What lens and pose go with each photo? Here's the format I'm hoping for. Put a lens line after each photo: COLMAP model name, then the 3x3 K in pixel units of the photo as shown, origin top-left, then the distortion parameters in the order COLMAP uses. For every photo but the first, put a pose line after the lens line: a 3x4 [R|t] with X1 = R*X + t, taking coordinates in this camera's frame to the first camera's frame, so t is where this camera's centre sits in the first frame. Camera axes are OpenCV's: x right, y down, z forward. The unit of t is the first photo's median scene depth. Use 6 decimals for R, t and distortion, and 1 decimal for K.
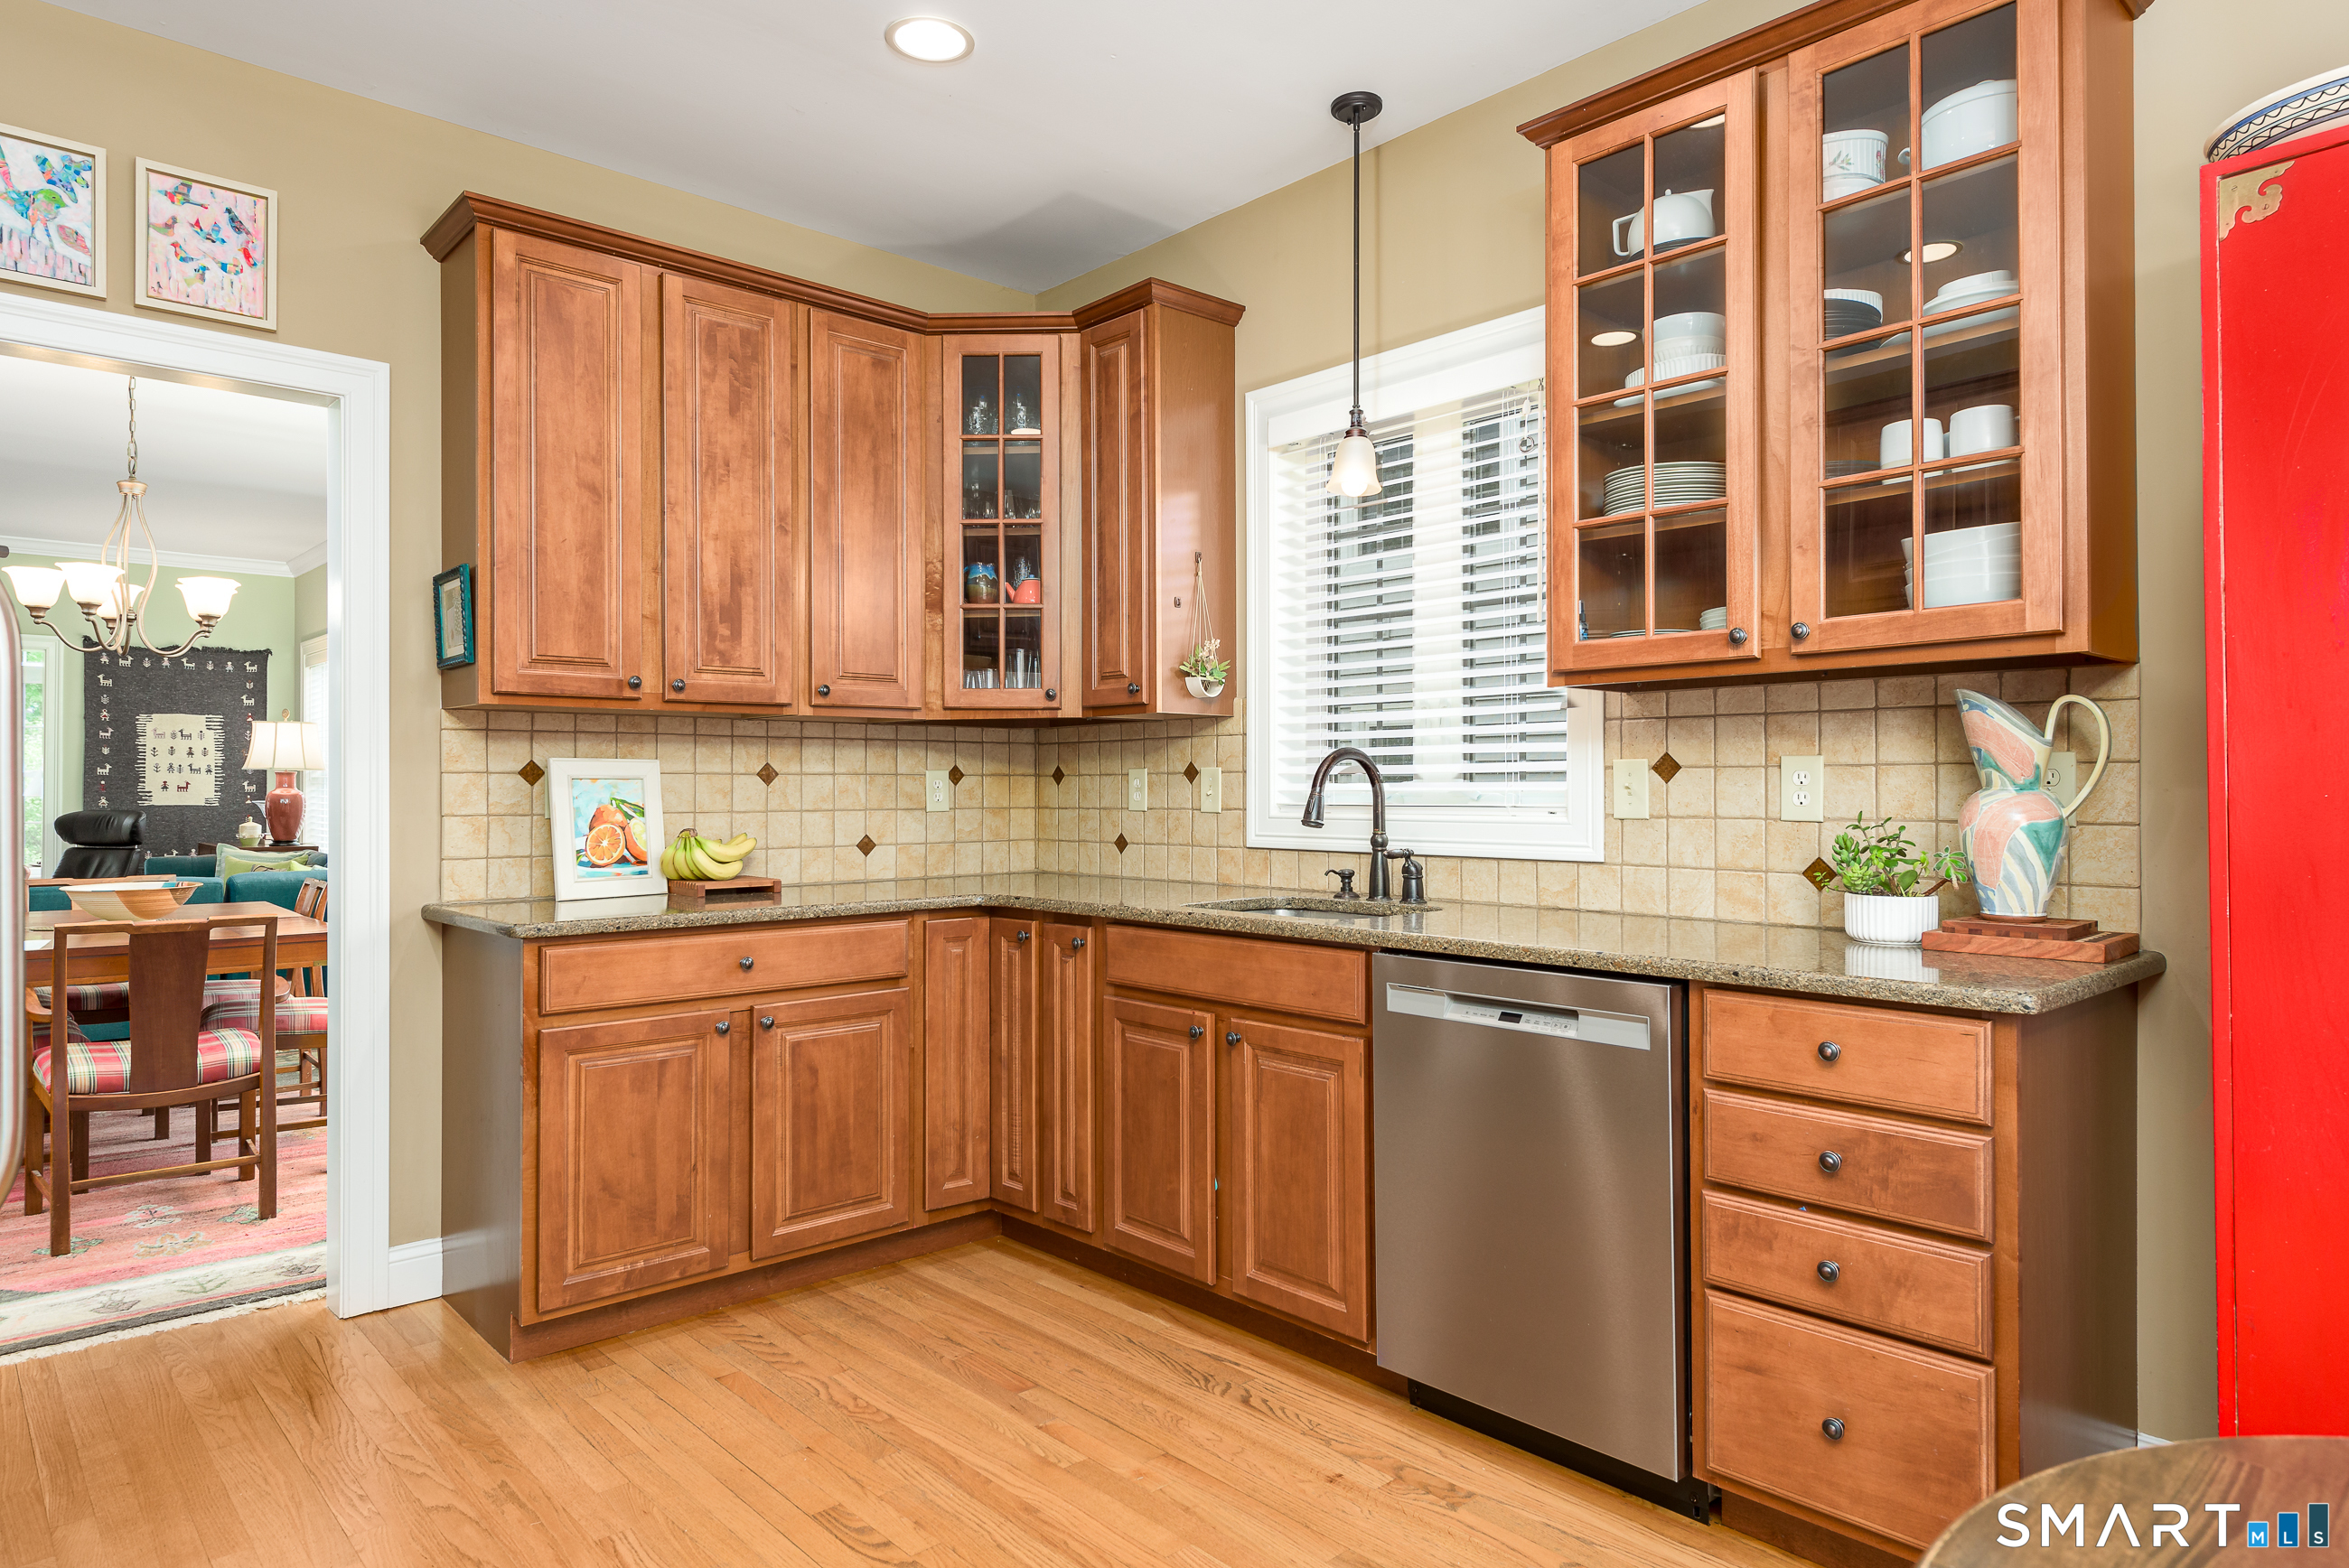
lens RADIAL K [[1429.7, 0, 1177.9], [0, 1429.7, 770.3], [0, 0, 1]] dist [0.026704, -0.004344]
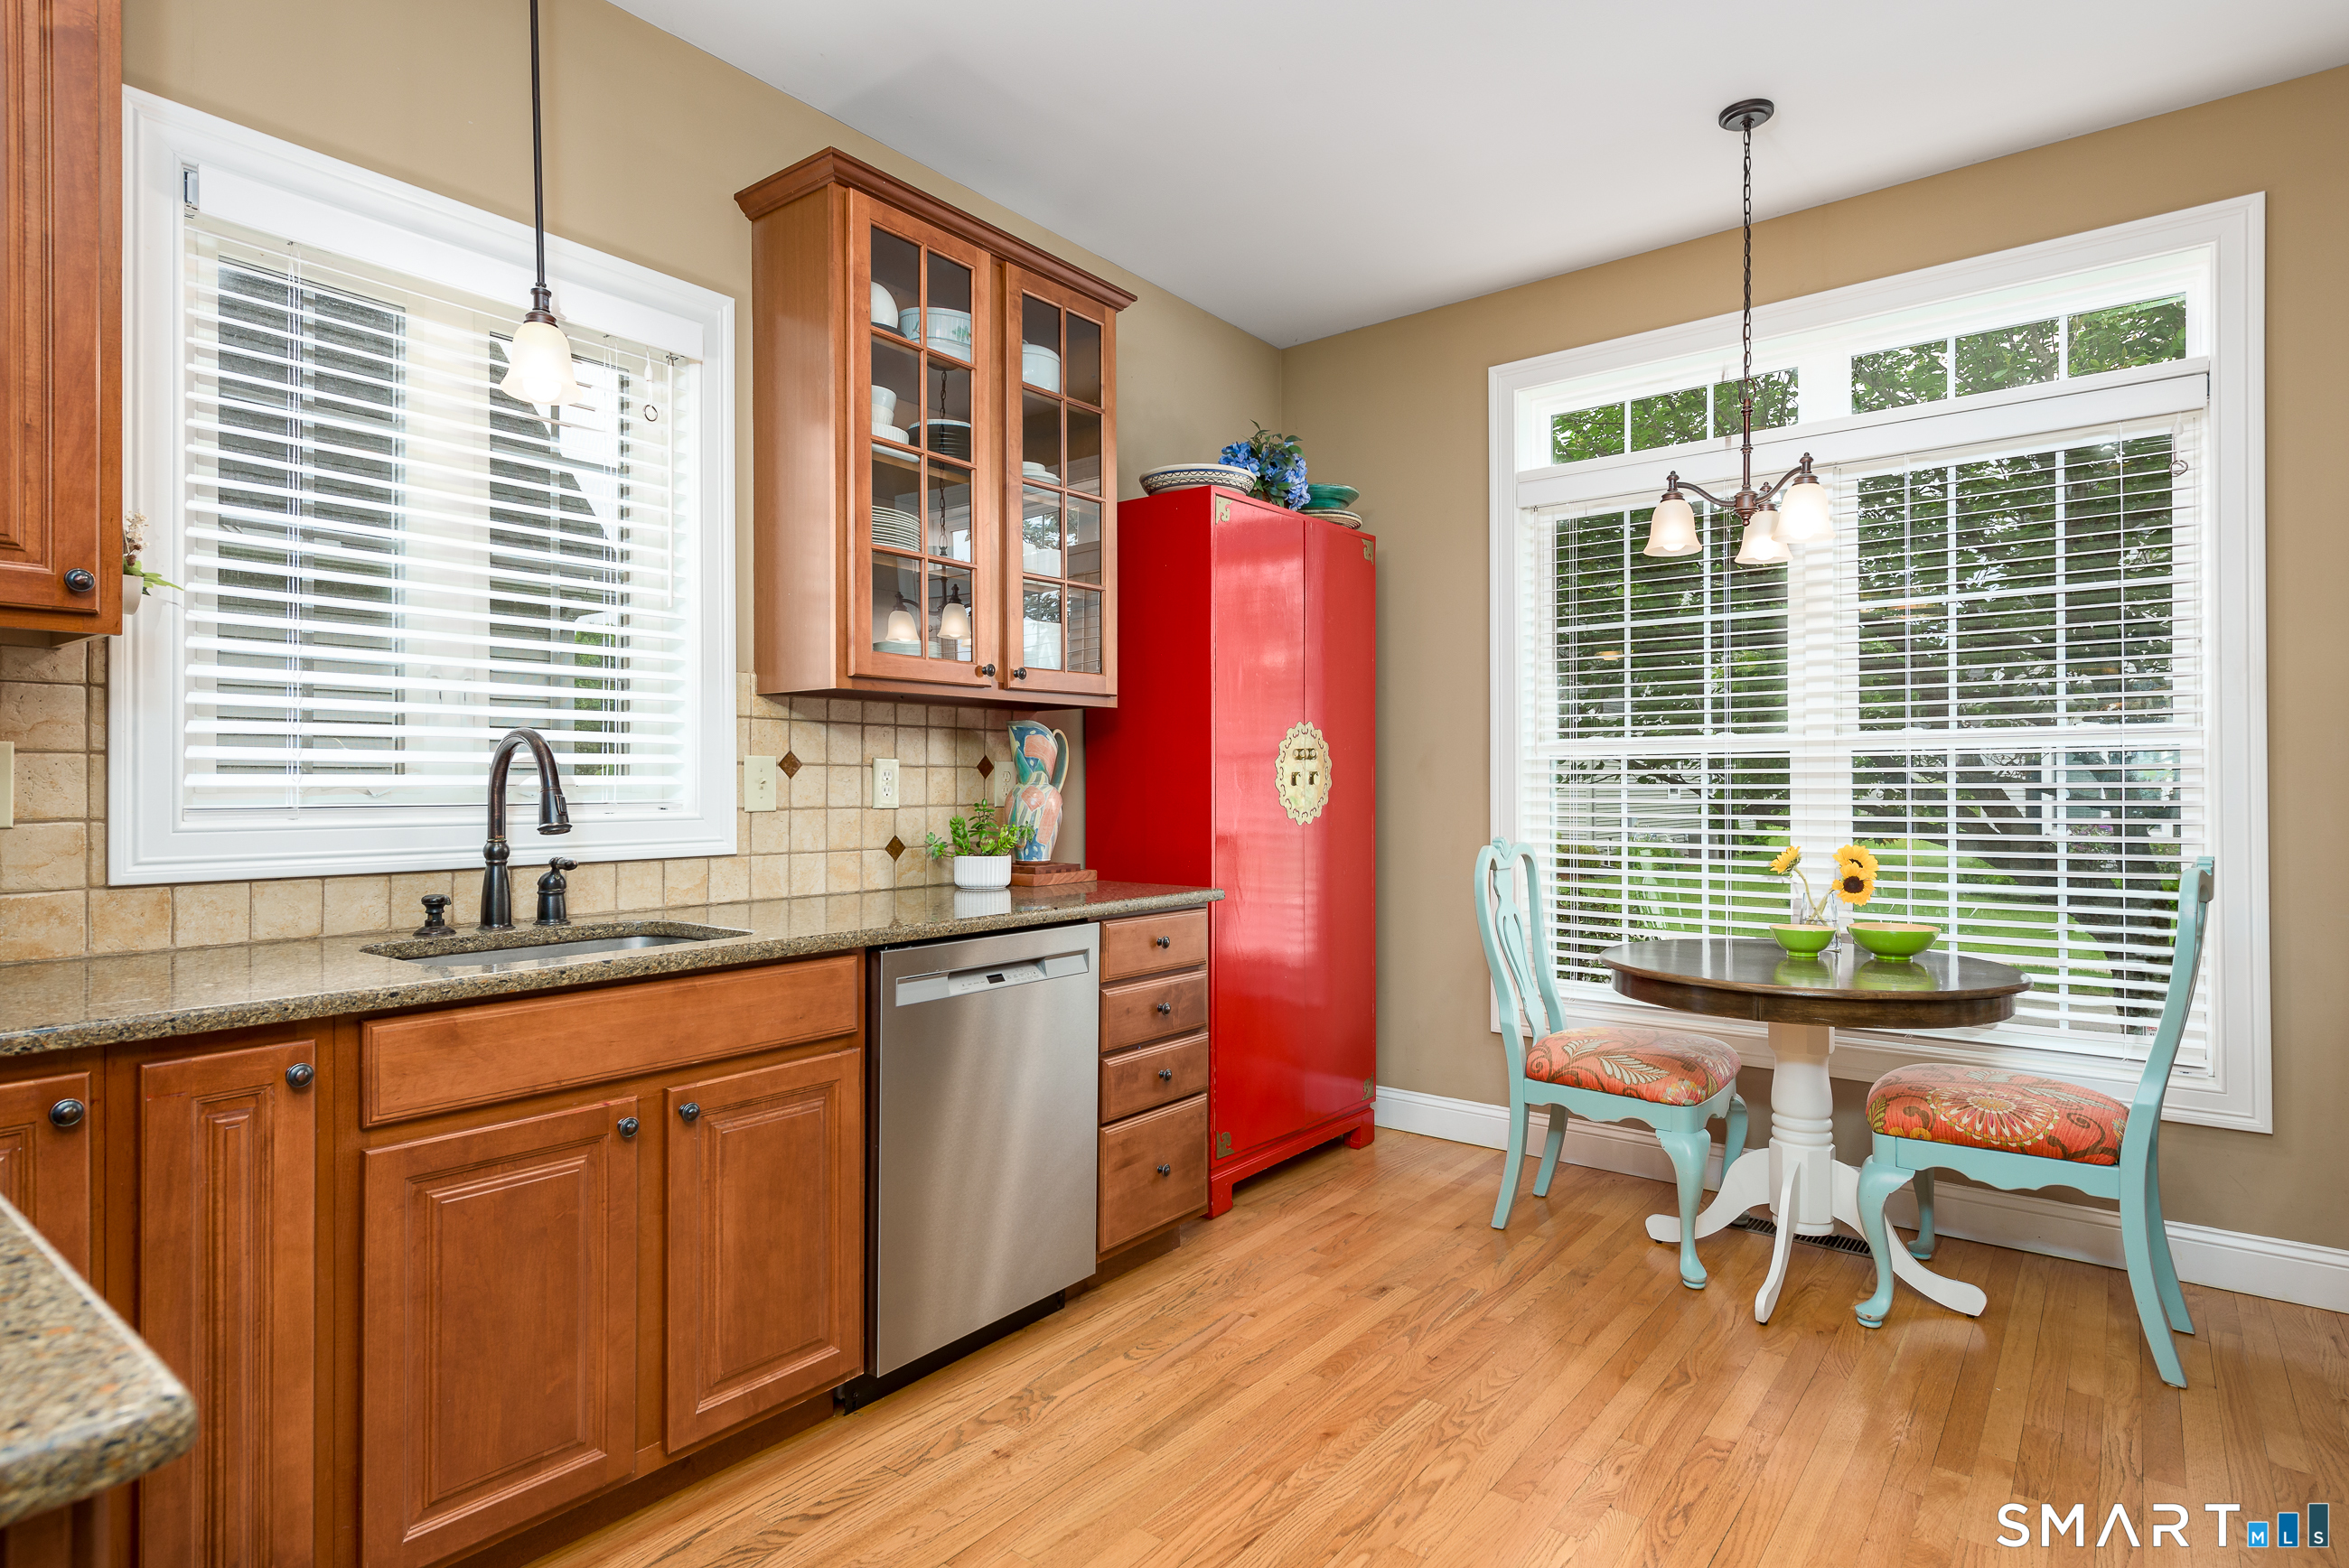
lens RADIAL K [[1222.0, 0, 1189.8], [0, 1222.0, 775.4], [0, 0, 1]] dist [0.019760, -0.001480]
pose [[-0.178216, 0.007934, 0.983959, -0.466347], [-0.012433, 0.999870, -0.010314, 0.008924], [-0.983913, -0.014072, -0.178095, 0.614442]]
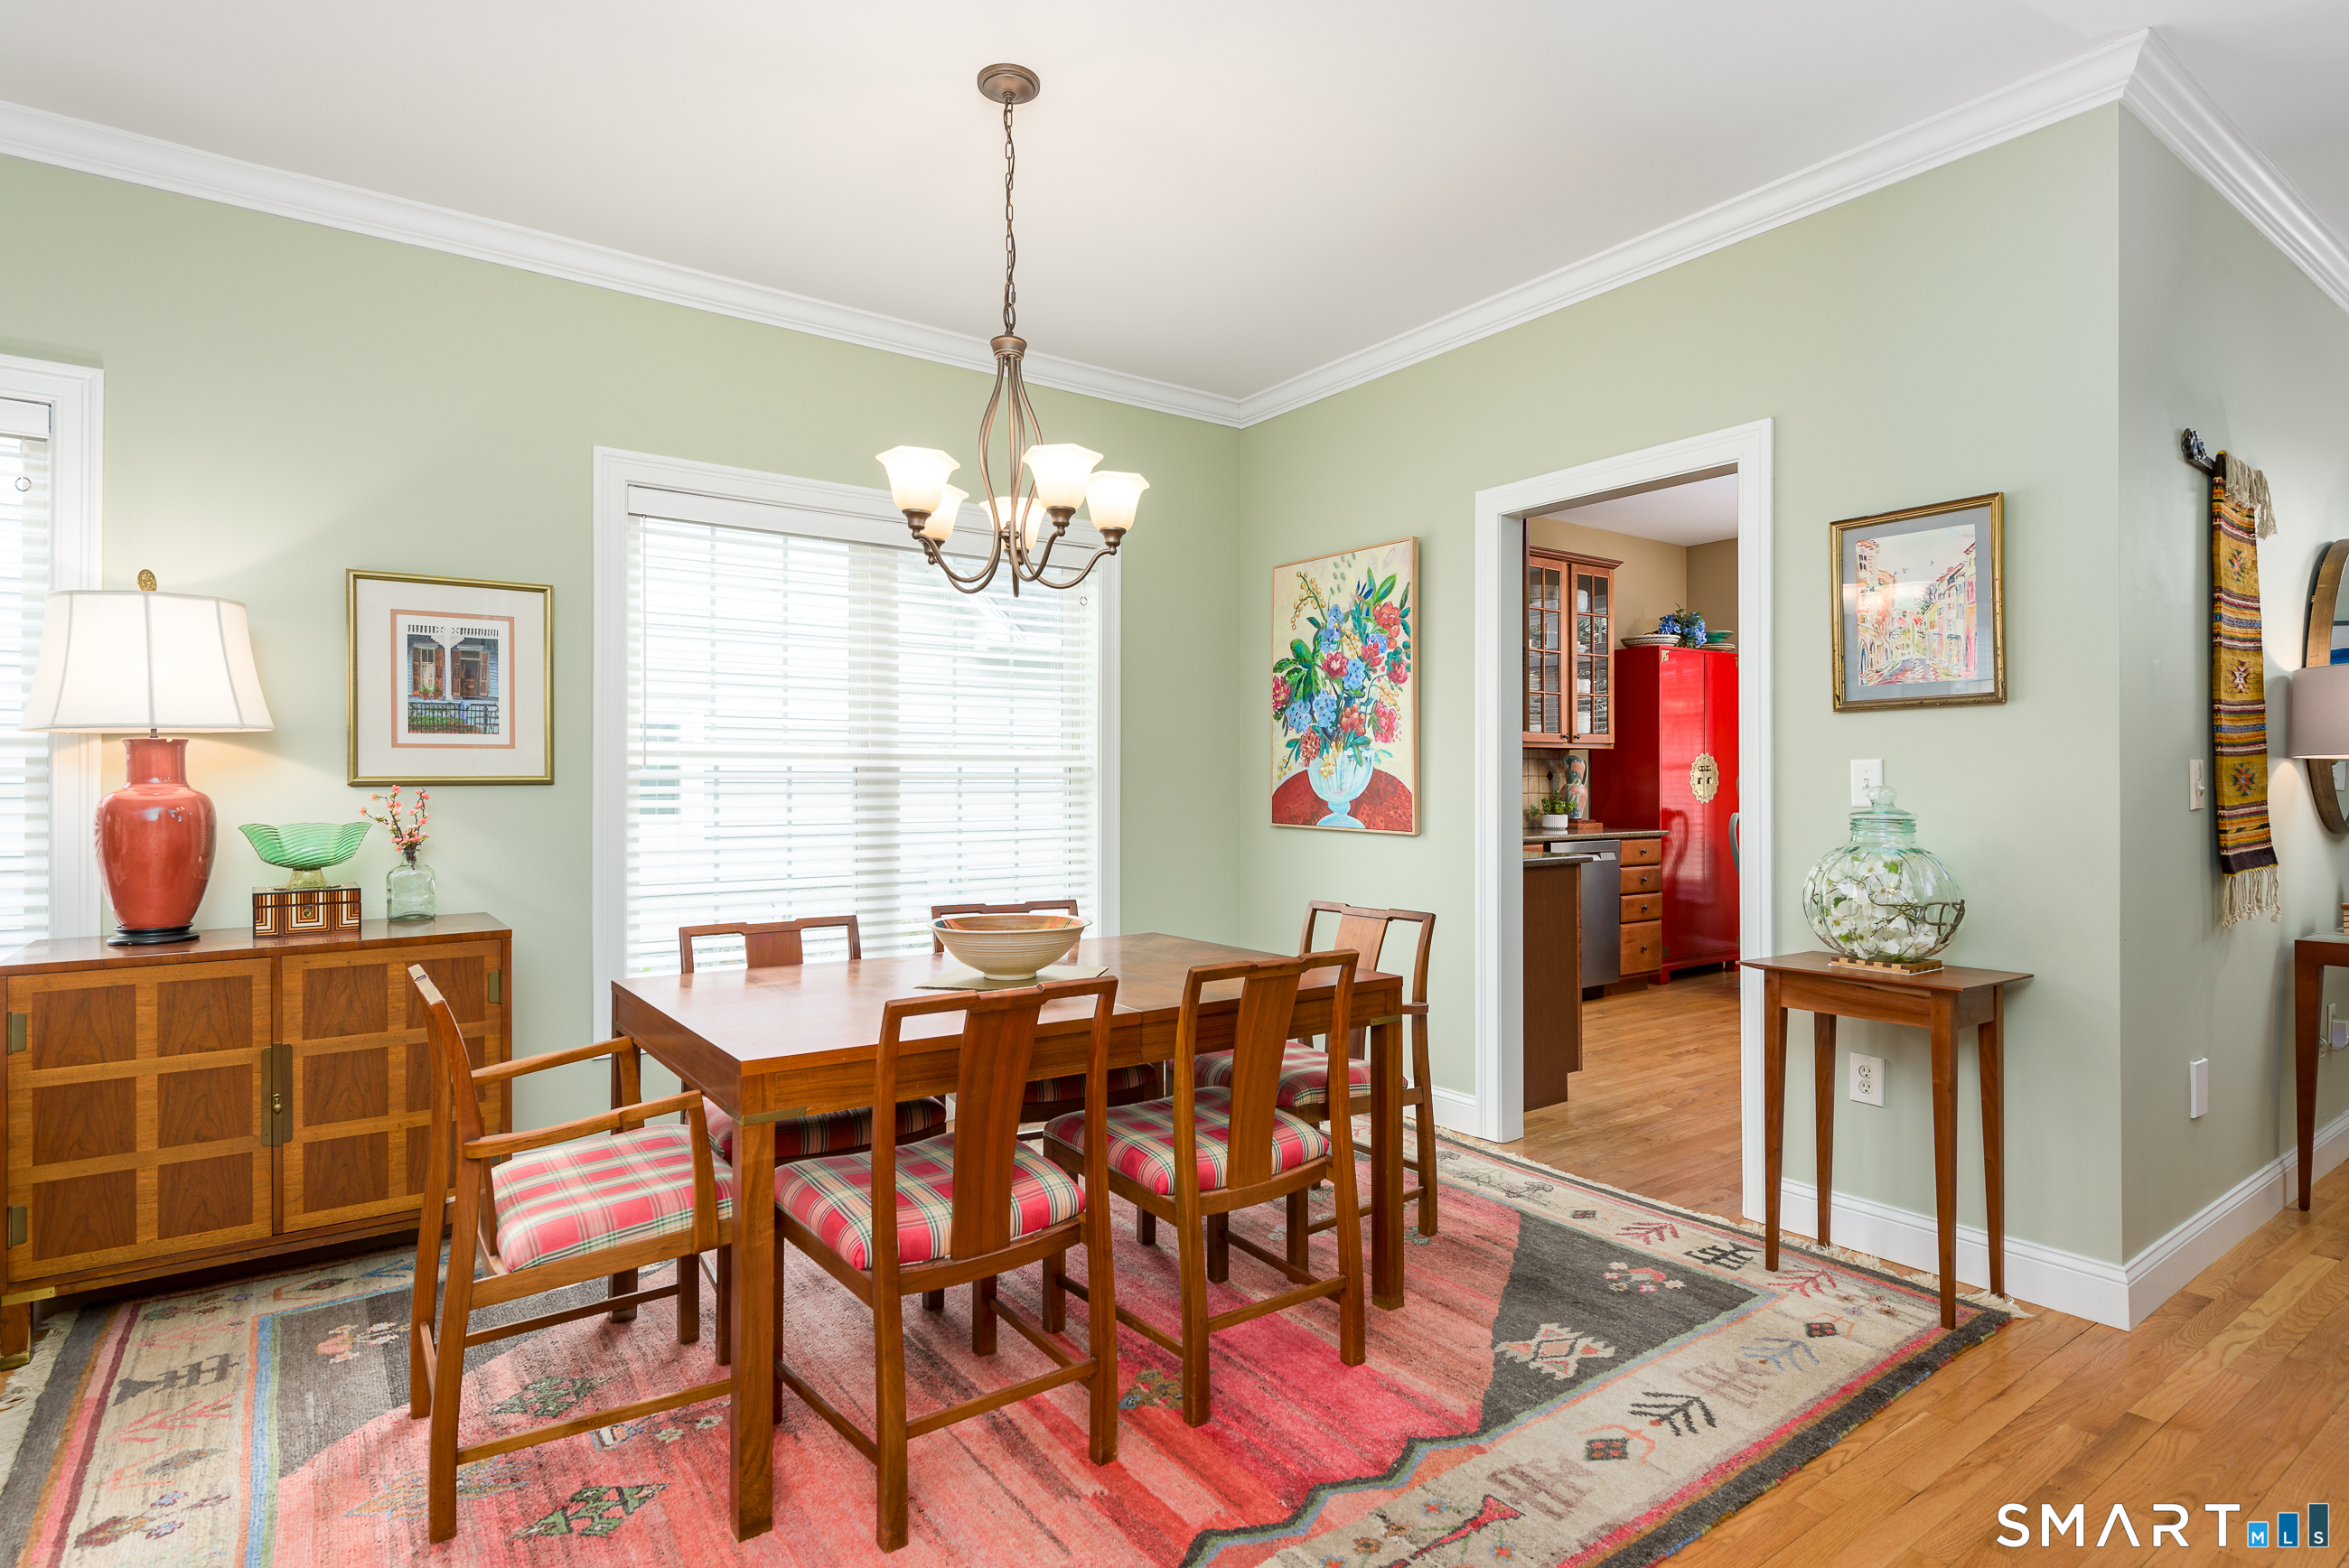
lens RADIAL K [[1222.0, 0, 1155.5], [0, 1222.0, 780.1], [0, 0, 1]] dist [0.019760, -0.001480]
pose [[0.113672, 0.003851, 0.993511, -1.372316], [-0.010753, 0.999939, -0.002646, 0.013424], [-0.993460, -0.010382, 0.113706, 0.929550]]
